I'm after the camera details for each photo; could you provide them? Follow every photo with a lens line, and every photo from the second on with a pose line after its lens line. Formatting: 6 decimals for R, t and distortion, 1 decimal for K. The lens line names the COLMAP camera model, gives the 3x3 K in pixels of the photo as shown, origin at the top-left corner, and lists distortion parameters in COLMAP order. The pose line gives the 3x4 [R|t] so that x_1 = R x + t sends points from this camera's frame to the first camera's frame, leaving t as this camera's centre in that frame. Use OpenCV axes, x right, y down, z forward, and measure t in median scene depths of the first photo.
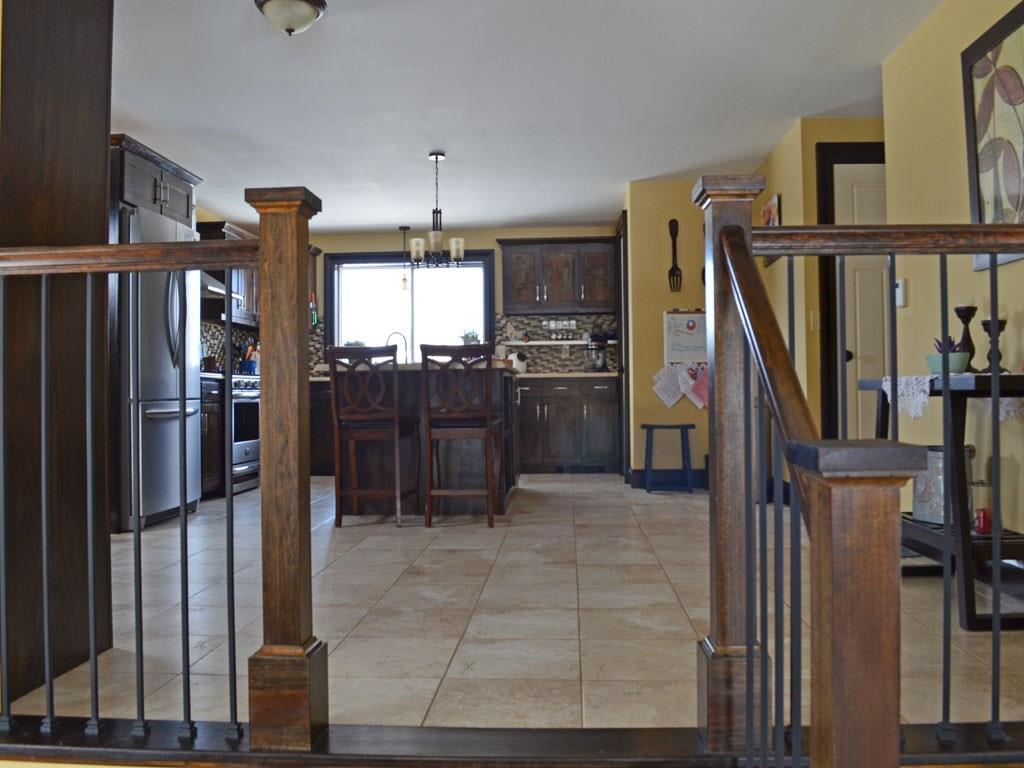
lens RADIAL K [[818.7, 0, 513.0], [0, 818.7, 370.1], [0, 0, 1]] dist [-0.057765, -0.002423]
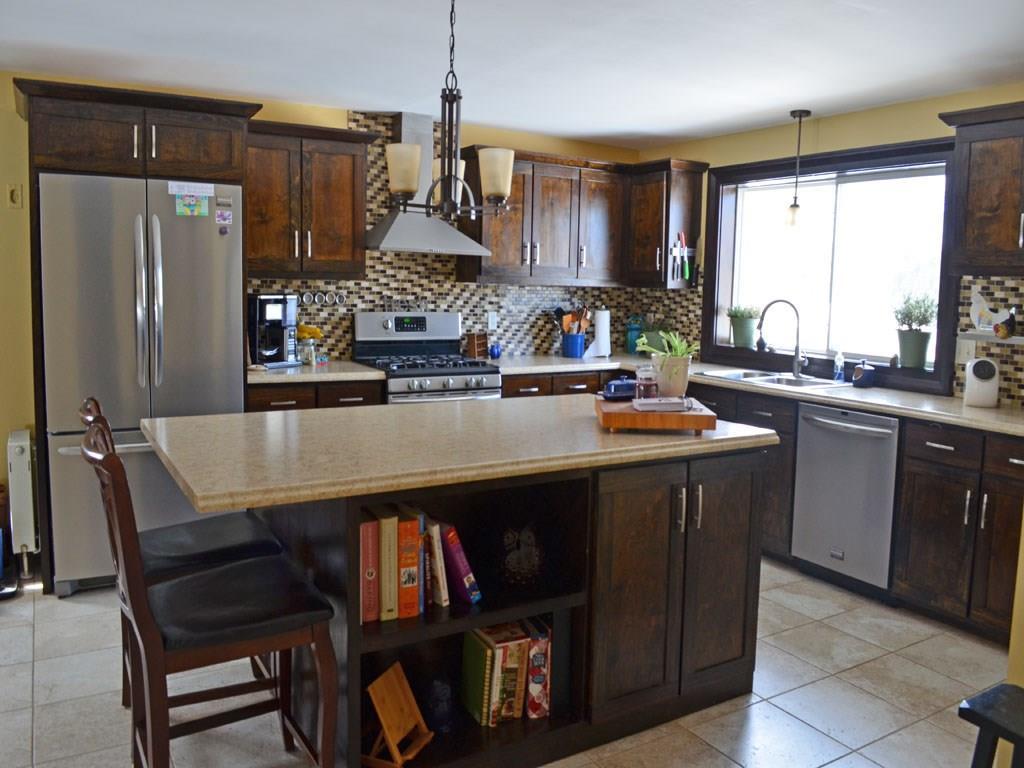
lens RADIAL K [[818.7, 0, 513.0], [0, 818.7, 370.1], [0, 0, 1]] dist [-0.057765, -0.002423]
pose [[0.582839, 0.116250, -0.804229, 0.222204], [-0.021620, 0.991582, 0.127664, -0.068493], [0.812300, -0.057020, 0.580446, 0.530065]]
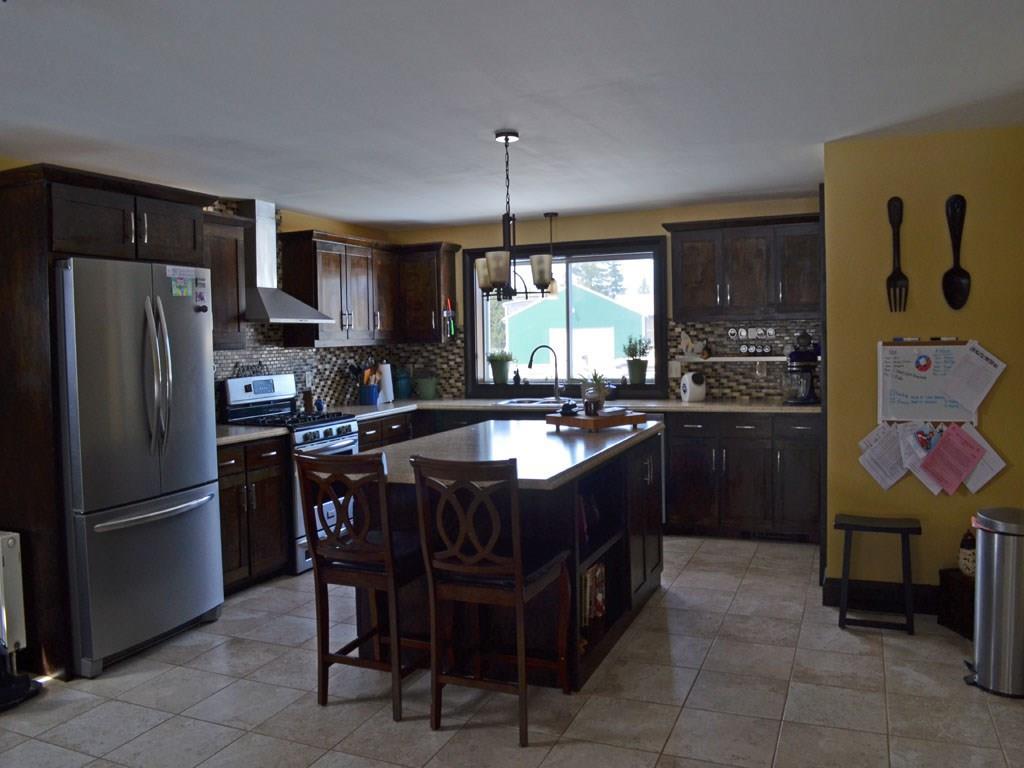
lens RADIAL K [[818.7, 0, 513.0], [0, 818.7, 370.1], [0, 0, 1]] dist [-0.057765, -0.002423]
pose [[0.948437, -0.000260, -0.316965, 0.088121], [0.019830, 0.998089, 0.058519, -0.072339], [0.316344, -0.061787, 0.946630, 0.231627]]
